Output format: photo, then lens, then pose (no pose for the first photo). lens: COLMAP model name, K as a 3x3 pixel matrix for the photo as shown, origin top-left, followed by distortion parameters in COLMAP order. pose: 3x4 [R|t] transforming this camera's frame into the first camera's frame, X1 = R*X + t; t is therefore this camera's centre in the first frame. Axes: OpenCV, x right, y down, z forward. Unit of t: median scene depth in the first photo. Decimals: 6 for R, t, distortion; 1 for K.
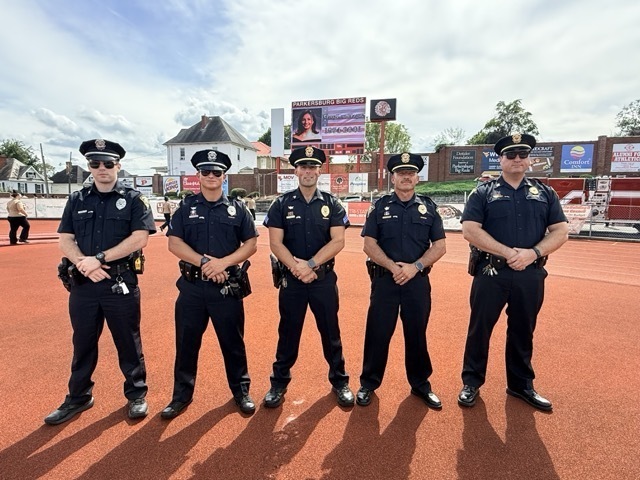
lens RADIAL K [[369.4, 0, 319.8], [0, 369.4, 240.8], [0, 0, 1]] dist [-0.001537, 0.000020]
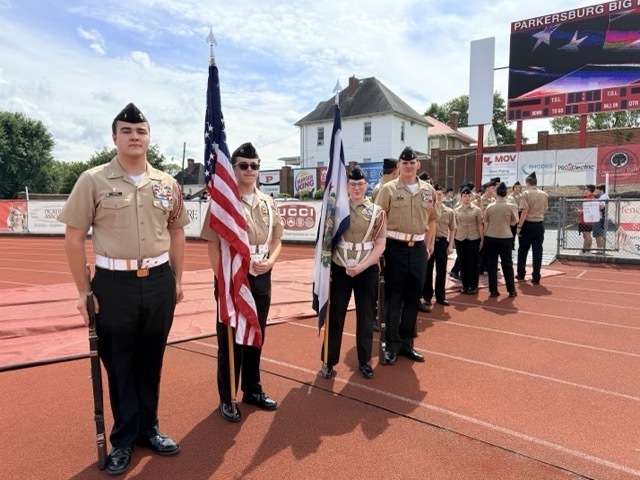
lens RADIAL K [[445.0, 0, 319.4], [0, 445.0, 241.4], [0, 0, 1]] dist [0.013657, 0.001859]
pose [[0.940840, 0.017963, -0.338374, -0.089448], [-0.025752, 0.999496, -0.018542, -0.023632], [0.337871, 0.026159, 0.940829, 0.222192]]
